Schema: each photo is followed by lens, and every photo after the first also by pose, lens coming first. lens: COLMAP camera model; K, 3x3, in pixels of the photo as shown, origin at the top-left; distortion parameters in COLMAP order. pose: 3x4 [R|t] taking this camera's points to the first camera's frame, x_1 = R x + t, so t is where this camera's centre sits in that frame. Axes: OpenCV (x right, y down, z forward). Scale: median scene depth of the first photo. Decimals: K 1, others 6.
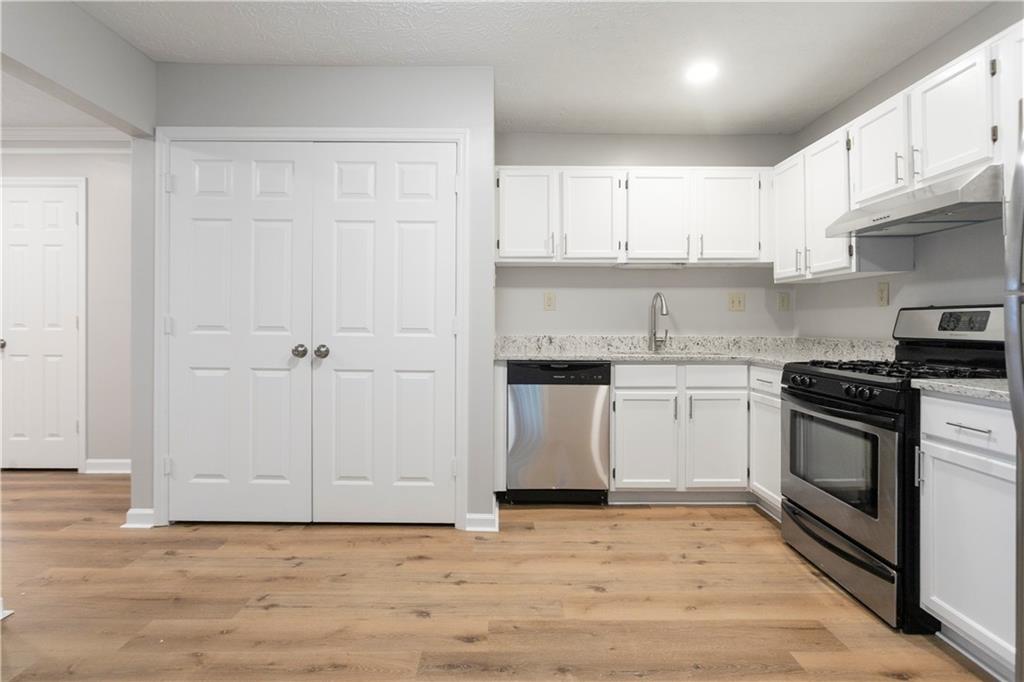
lens RADIAL K [[497.5, 0, 512.0], [0, 497.5, 341.0], [0, 0, 1]] dist [-0.000756, 0.000412]
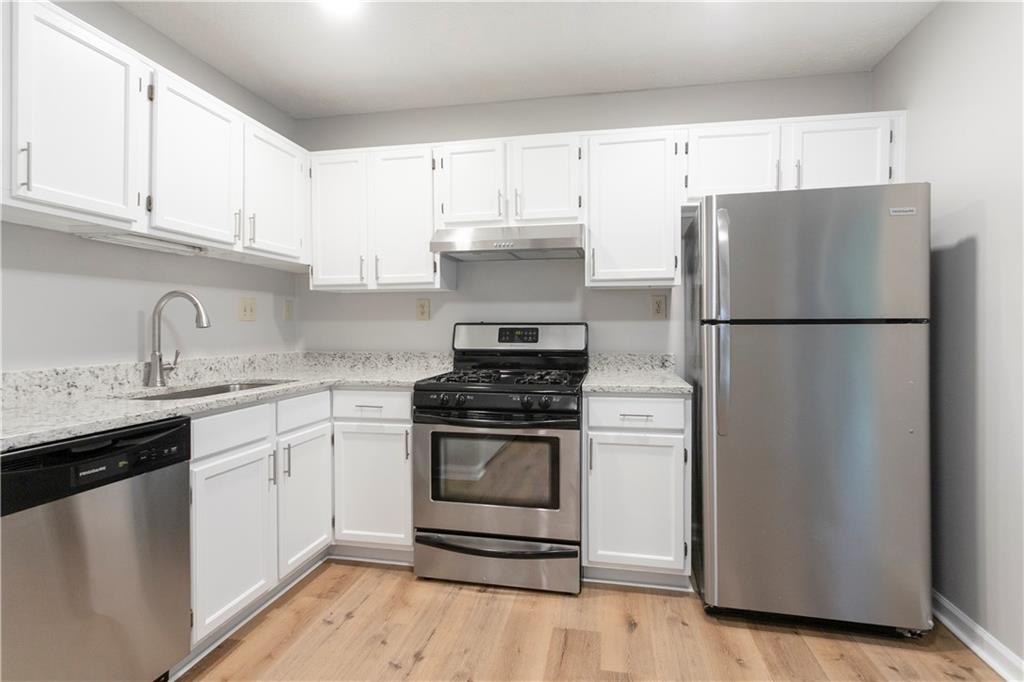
lens RADIAL K [[486.0, 0, 561.0], [0, 486.0, 337.6], [0, 0, 1]] dist [0.001323, 0.000279]
pose [[0.199175, -0.020503, 0.979750, -0.246614], [0.036775, 0.999233, 0.013435, -0.037195], [-0.979274, 0.033354, 0.199776, 0.518050]]
